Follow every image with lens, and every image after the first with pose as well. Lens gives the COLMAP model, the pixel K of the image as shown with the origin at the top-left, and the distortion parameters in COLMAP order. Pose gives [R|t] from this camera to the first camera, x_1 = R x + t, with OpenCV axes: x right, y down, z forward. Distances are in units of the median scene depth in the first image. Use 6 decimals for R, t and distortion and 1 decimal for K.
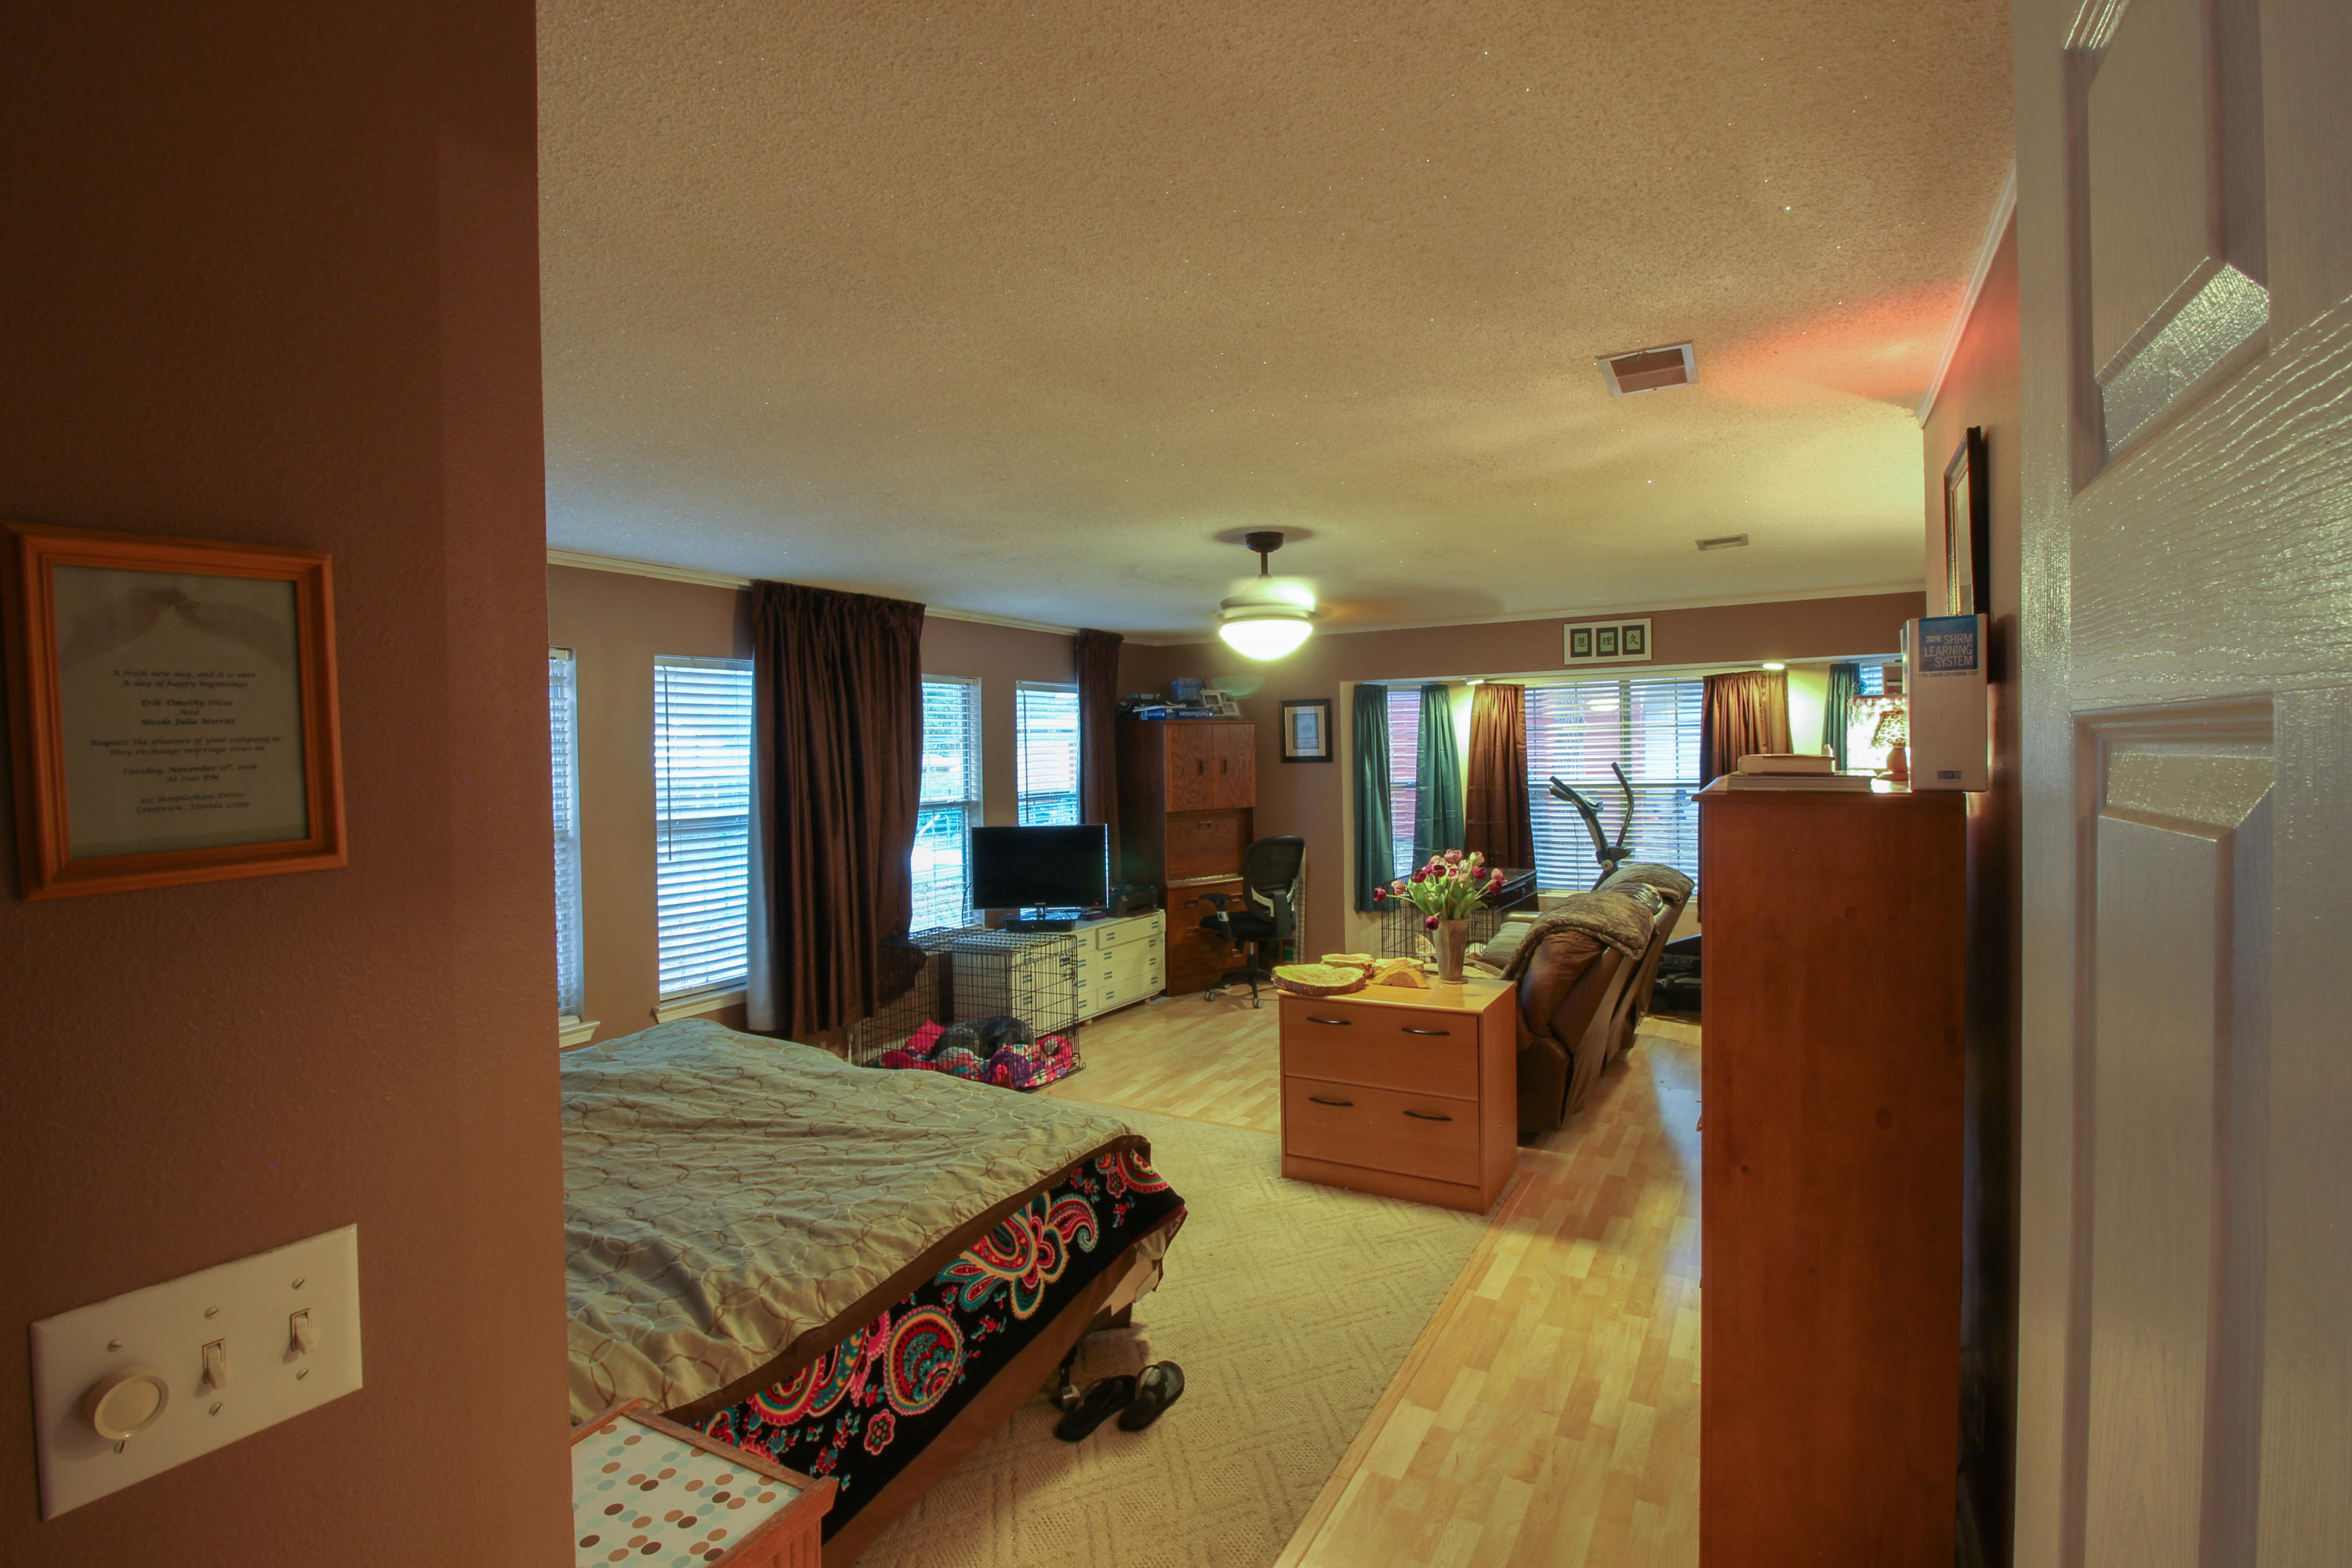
lens RADIAL K [[1091.9, 0, 1189.9], [0, 1091.9, 767.3], [0, 0, 1]] dist [0.004175, -0.016469]
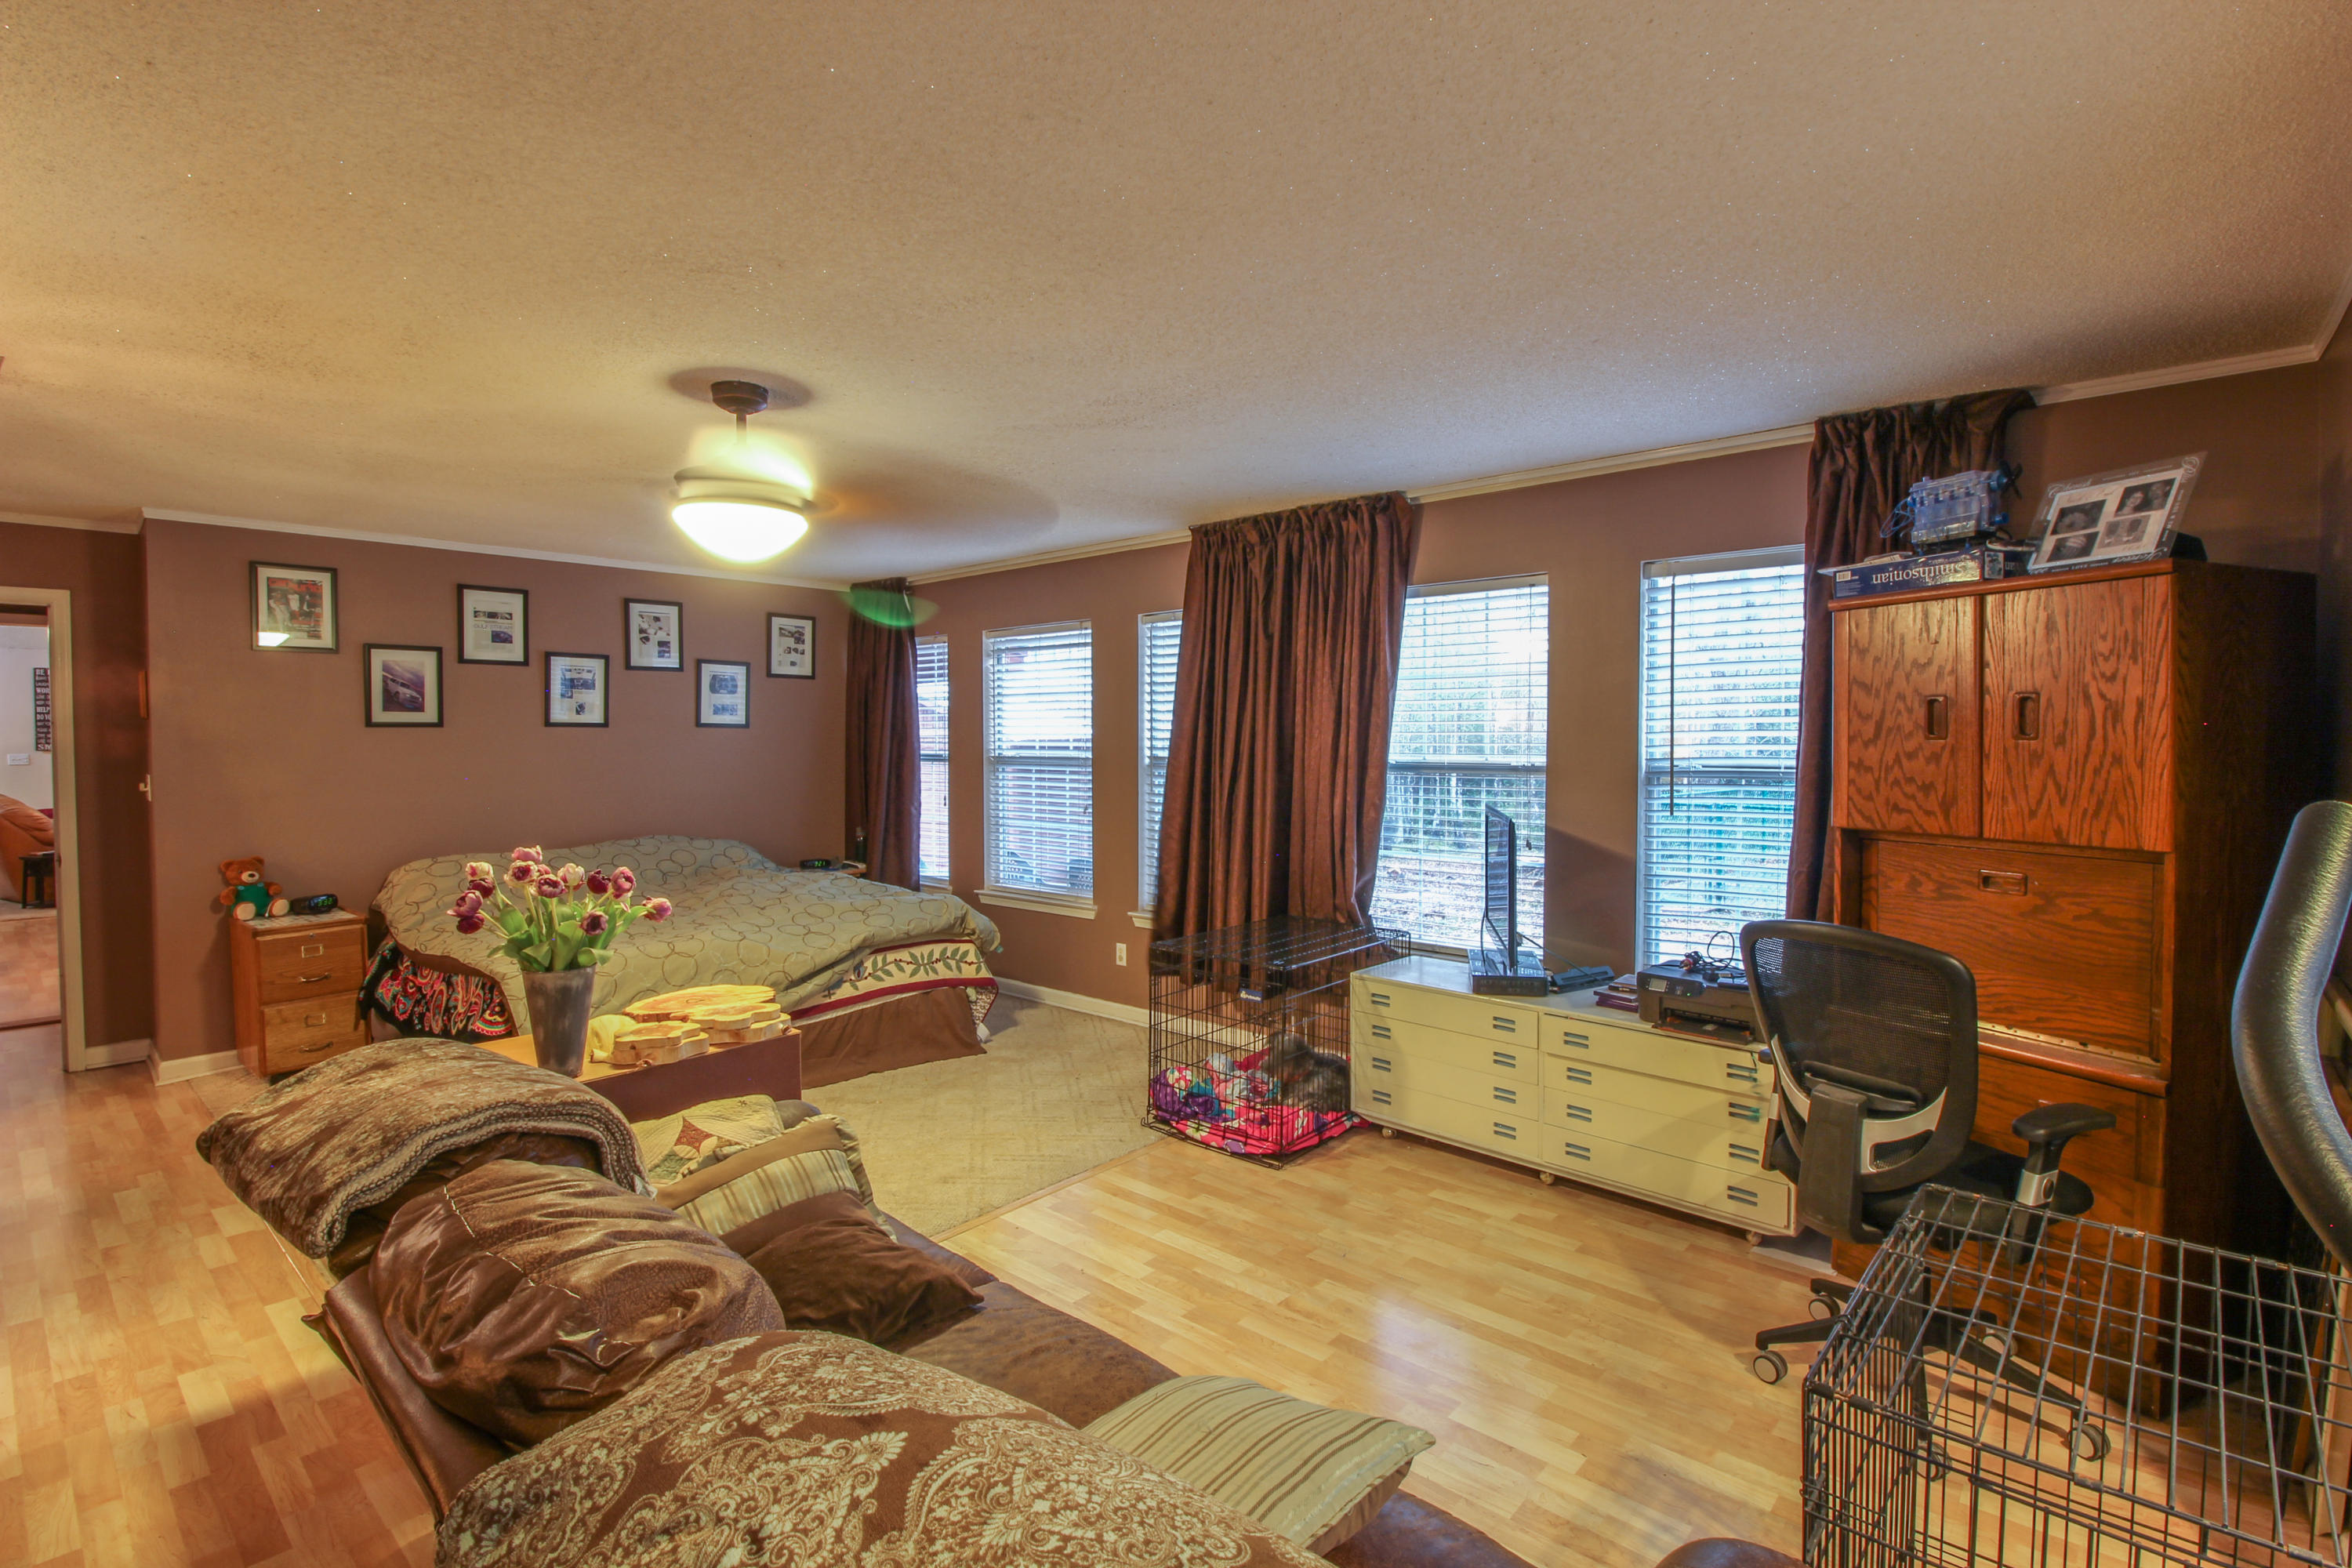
lens RADIAL K [[1091.9, 0, 1189.9], [0, 1091.9, 767.3], [0, 0, 1]] dist [0.004175, -0.016469]
pose [[-0.201153, 0.045987, -0.978480, 0.713508], [-0.011802, 0.998711, 0.049364, 0.002735], [0.979489, 0.021477, -0.200351, 1.406542]]
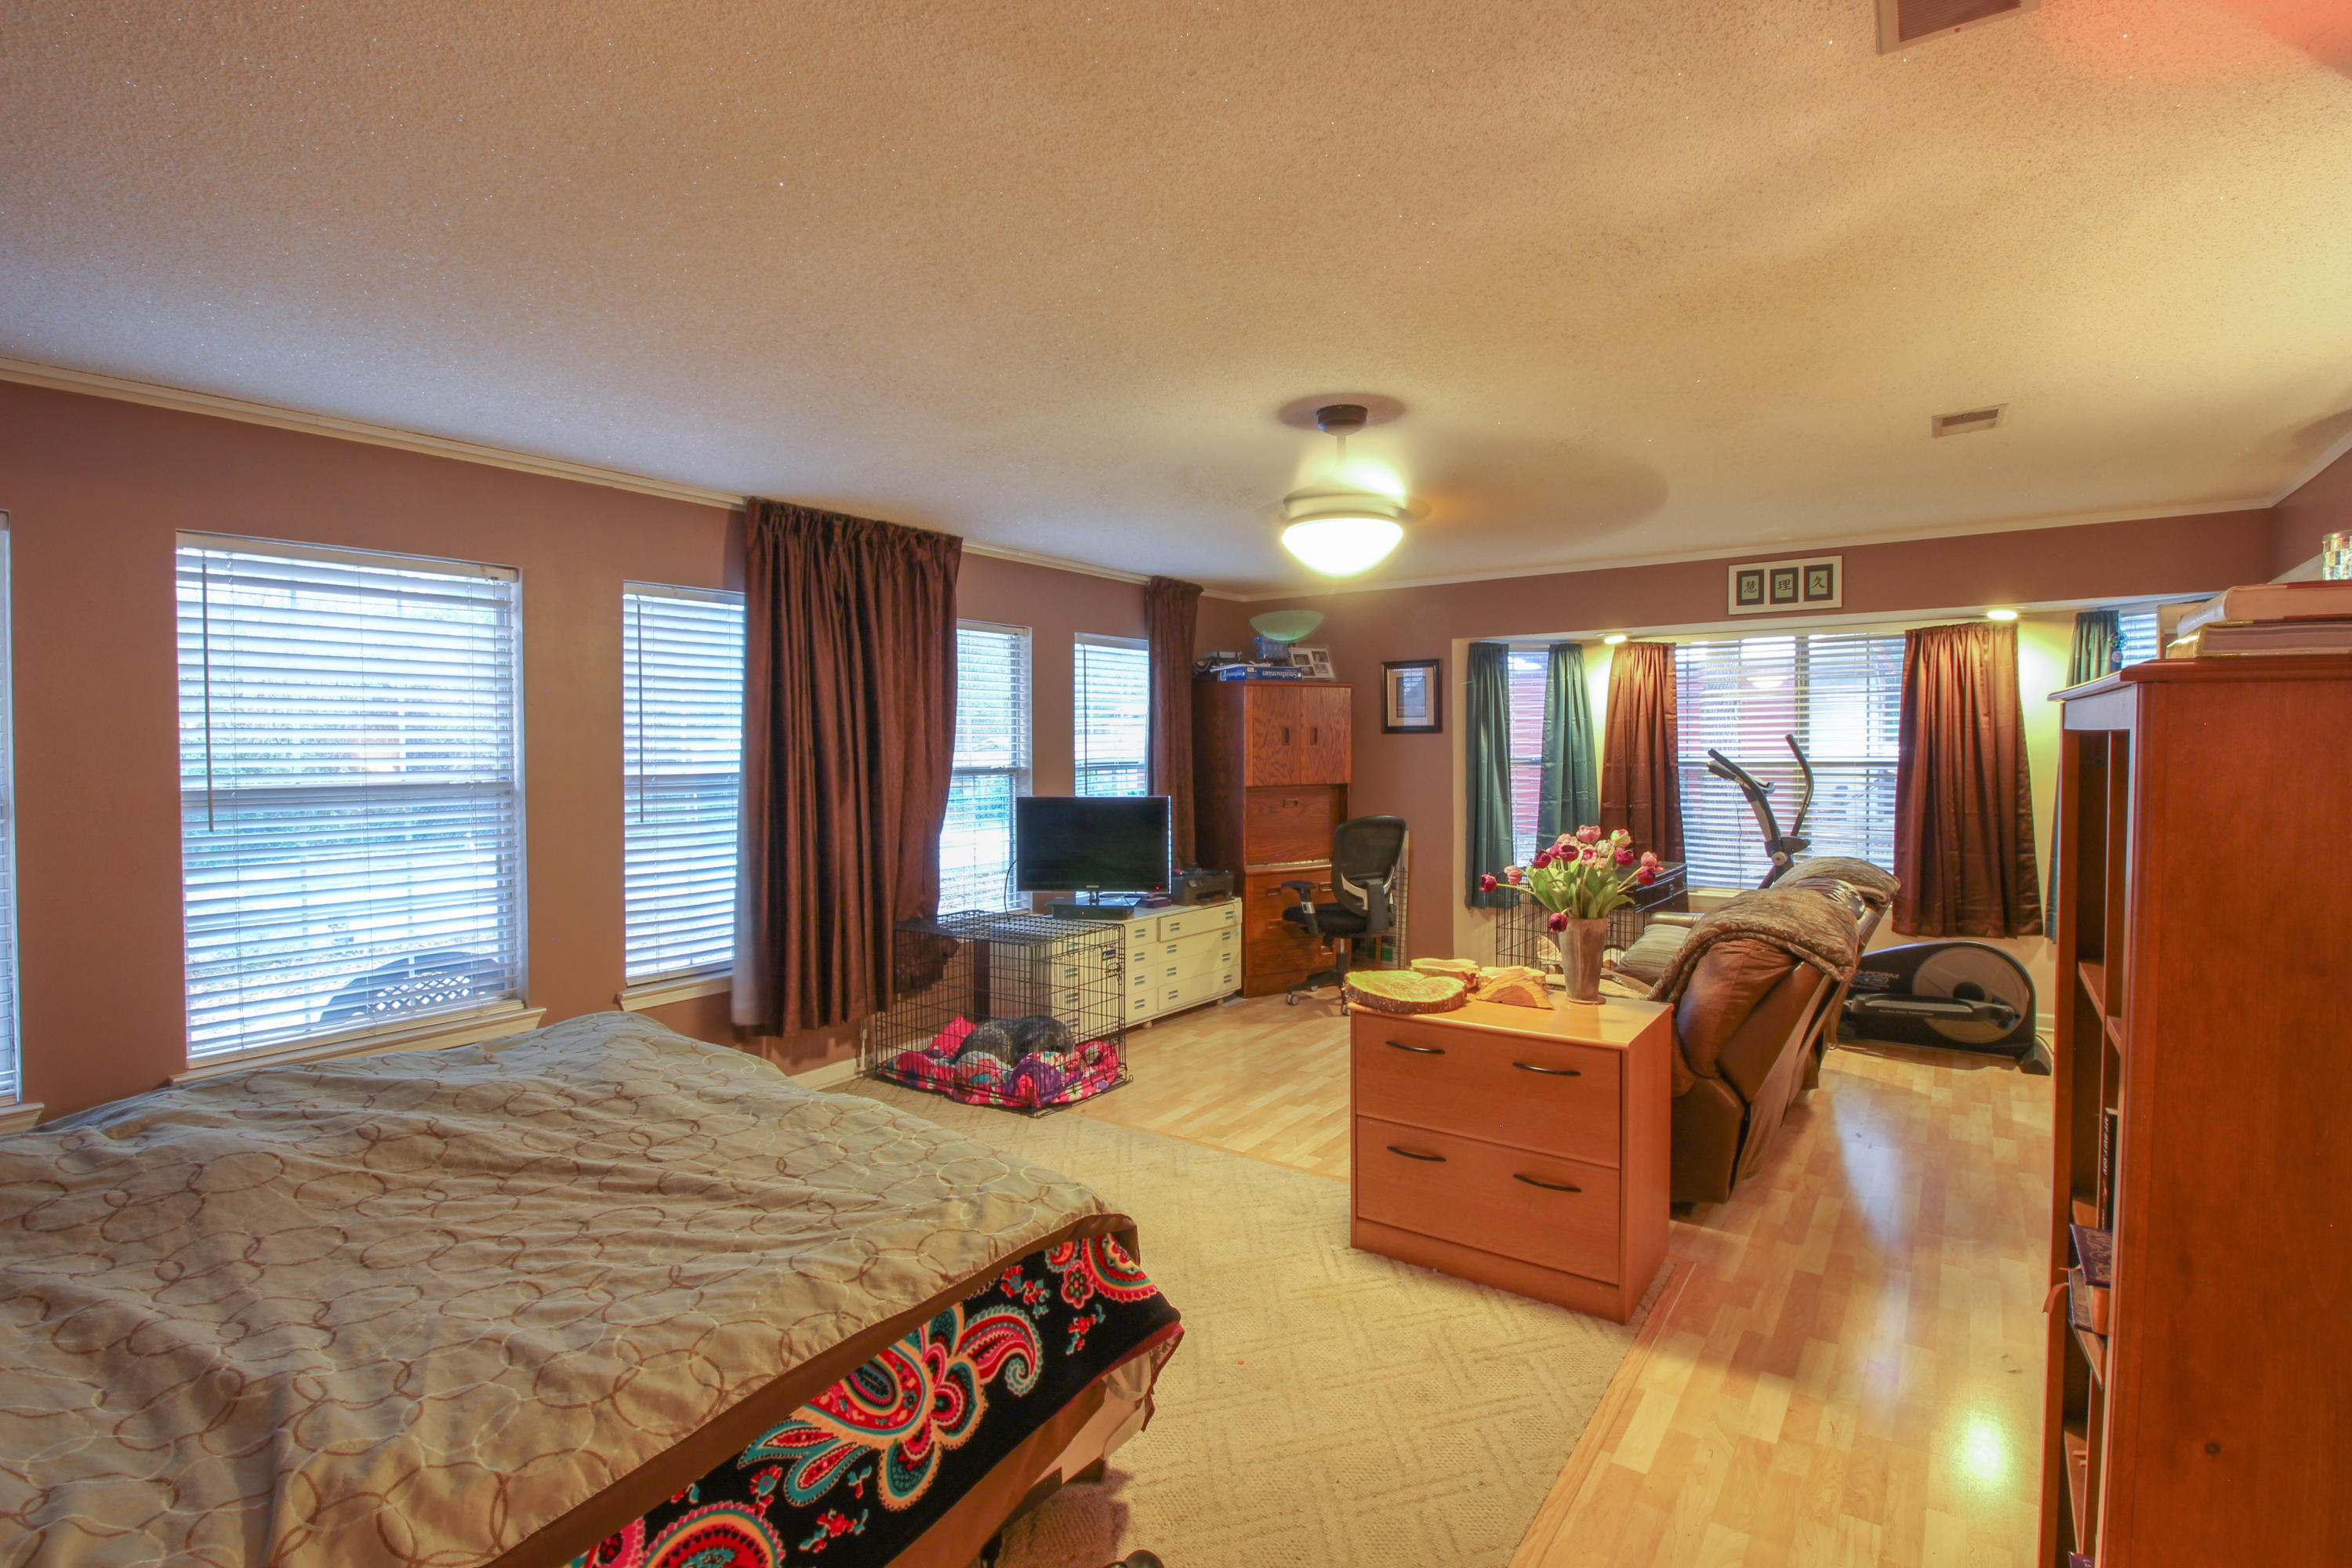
lens RADIAL K [[1091.9, 0, 1189.9], [0, 1091.9, 767.3], [0, 0, 1]] dist [0.004175, -0.016469]
pose [[0.993959, 0.015011, -0.108724, 0.048057], [-0.014150, 0.999862, 0.008693, 0.031689], [0.108839, -0.007102, 0.994034, 0.216879]]
